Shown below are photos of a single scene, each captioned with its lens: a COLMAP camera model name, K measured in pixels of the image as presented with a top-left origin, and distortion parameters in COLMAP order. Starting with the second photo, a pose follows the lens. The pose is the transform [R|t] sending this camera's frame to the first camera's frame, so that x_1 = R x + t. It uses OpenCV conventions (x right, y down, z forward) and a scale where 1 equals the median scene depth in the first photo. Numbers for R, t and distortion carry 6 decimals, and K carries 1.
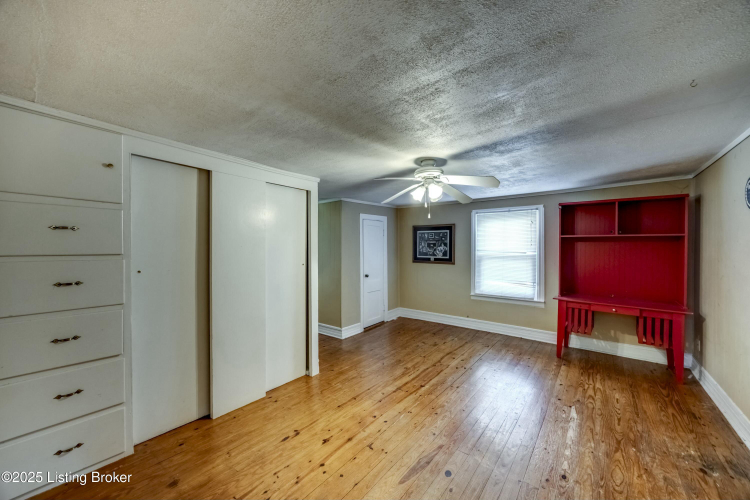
lens RADIAL K [[285.7, 0, 375.1], [0, 285.7, 250.2], [0, 0, 1]] dist [-0.003276, -0.000024]
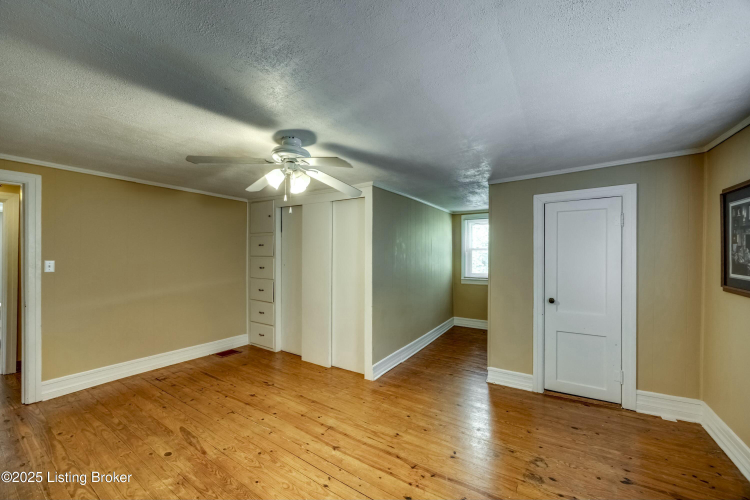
lens RADIAL K [[285.7, 0, 374.4], [0, 285.7, 253.7], [0, 0, 1]] dist [-0.003276, -0.000024]
pose [[0.096995, 0.001196, -0.995284, 0.865896], [-0.004309, 0.999990, 0.000781, -0.005176], [0.995276, 0.004213, 0.096999, 1.013446]]
